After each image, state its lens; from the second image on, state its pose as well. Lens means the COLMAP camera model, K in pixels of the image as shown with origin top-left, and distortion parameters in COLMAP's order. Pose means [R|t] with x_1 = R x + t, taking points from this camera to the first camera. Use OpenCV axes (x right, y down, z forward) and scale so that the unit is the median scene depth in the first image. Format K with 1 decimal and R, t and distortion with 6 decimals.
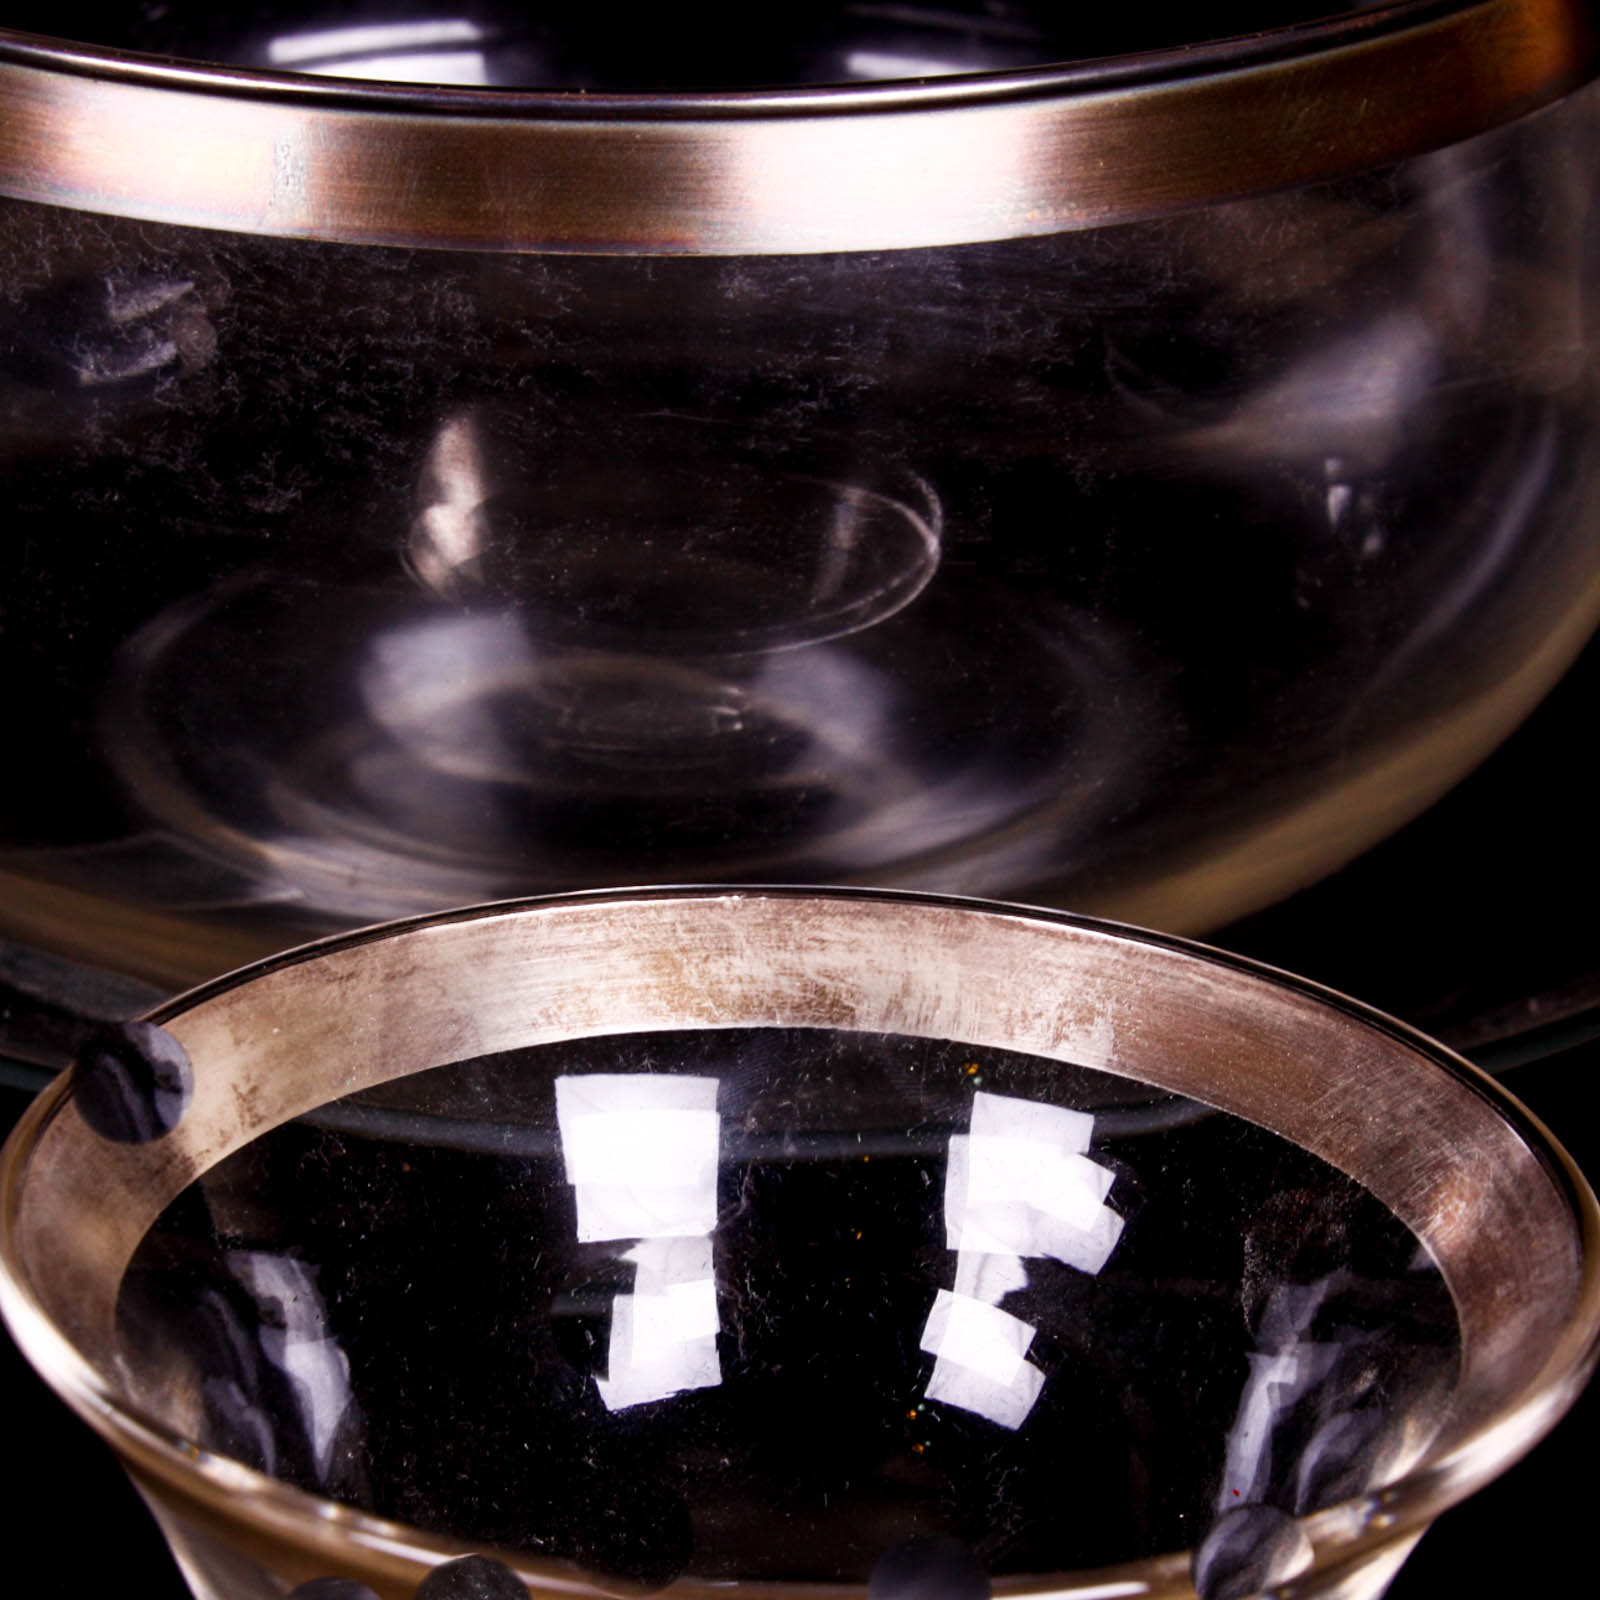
lens RADIAL K [[6390.6, 0, 791.4], [0, 6390.6, 809.5], [0, 0, 1]] dist [0.197743, 0.000000]
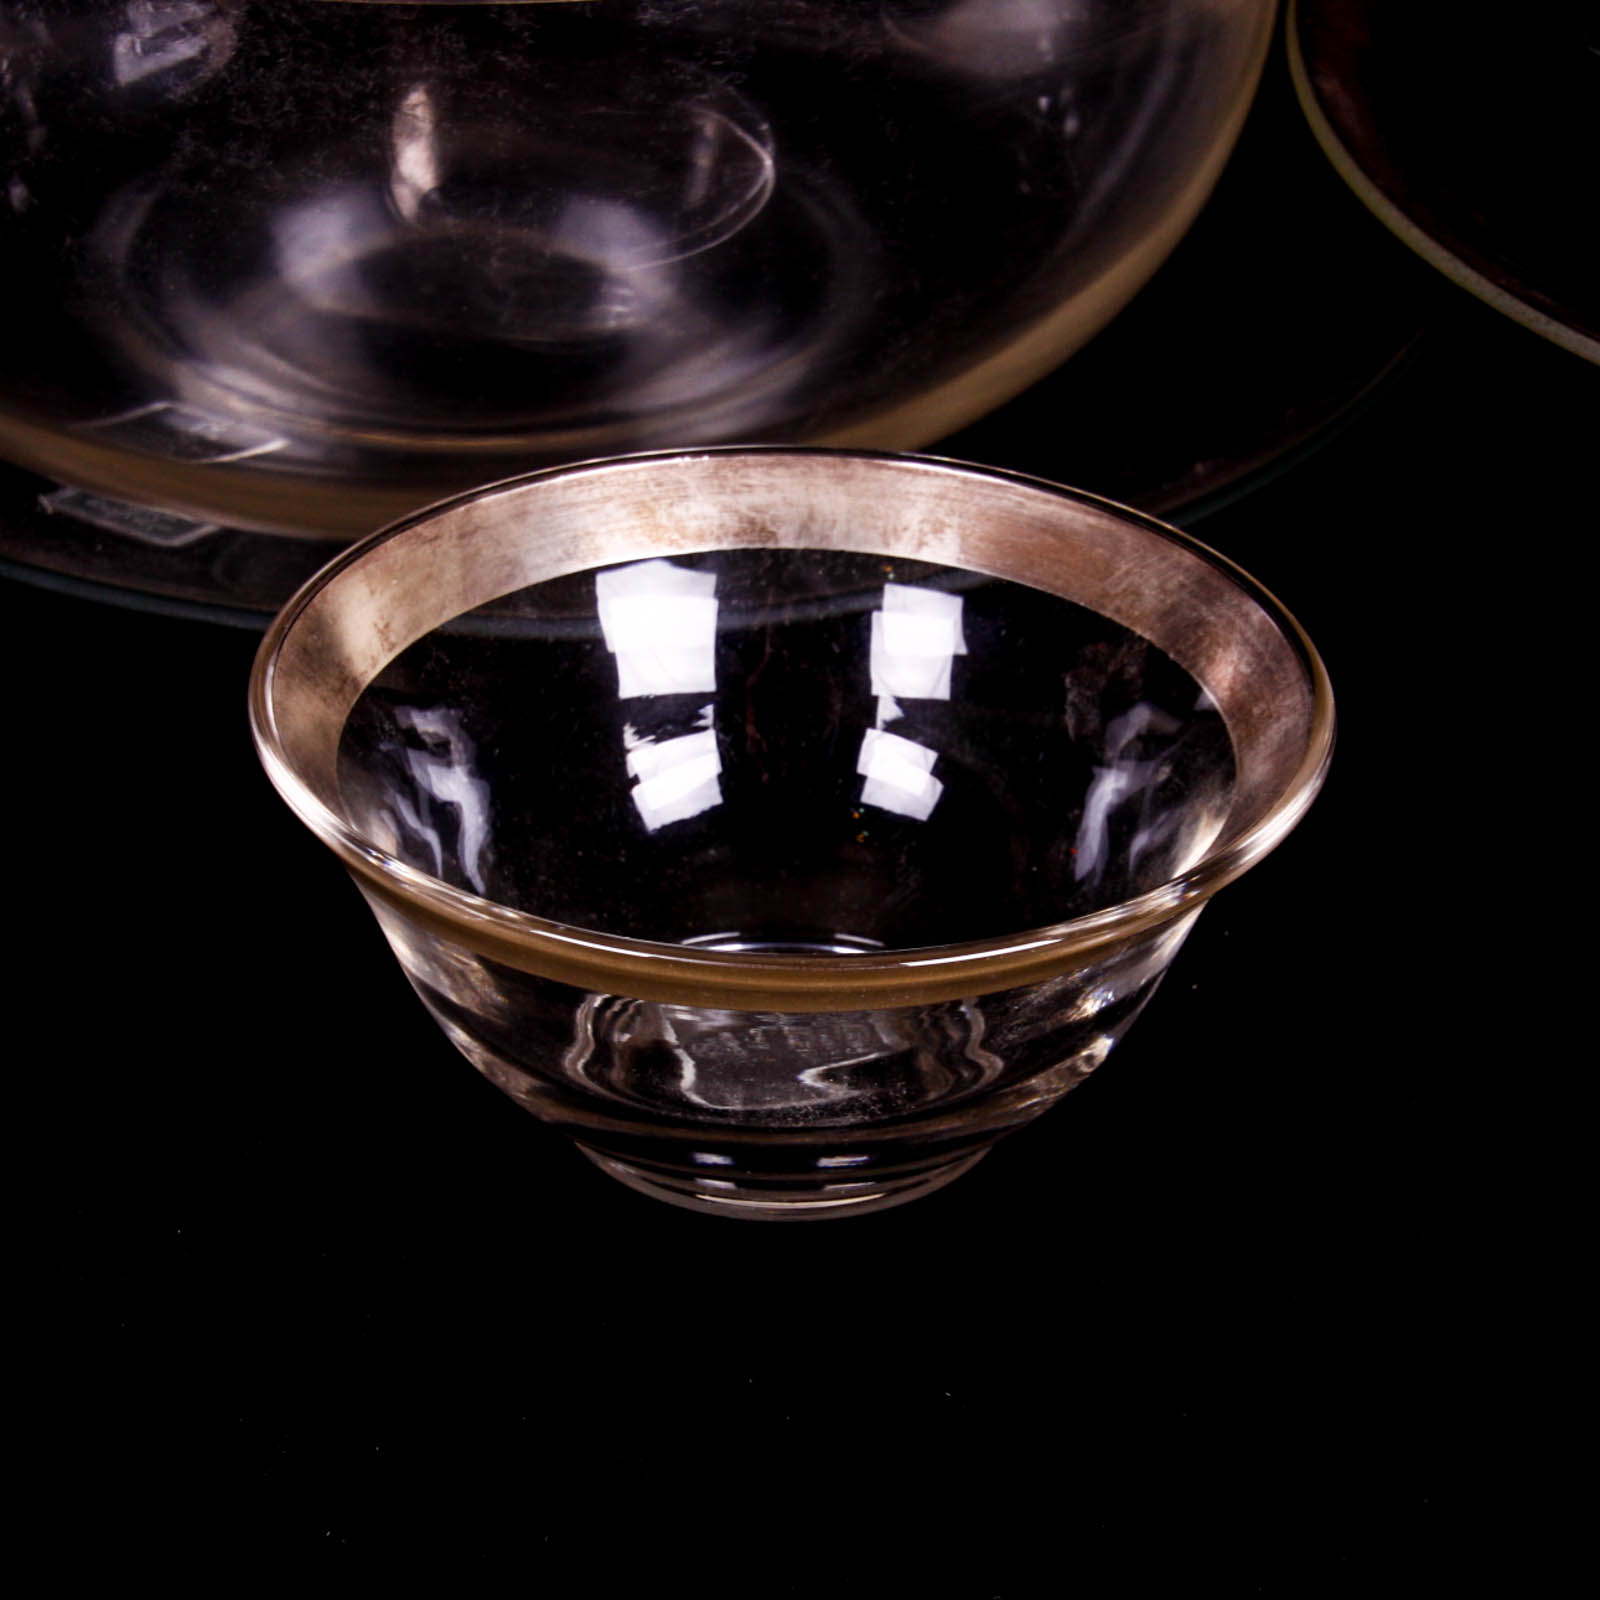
lens RADIAL K [[6390.6, 0, 806.3], [0, 6390.6, 795.6], [0, 0, 1]] dist [0.197743, 0.000000]
pose [[0.990308, -0.071078, 0.119325, -0.159324], [0.055239, 0.989821, 0.131162, -0.098456], [-0.127433, -0.123299, 0.984154, -0.419687]]
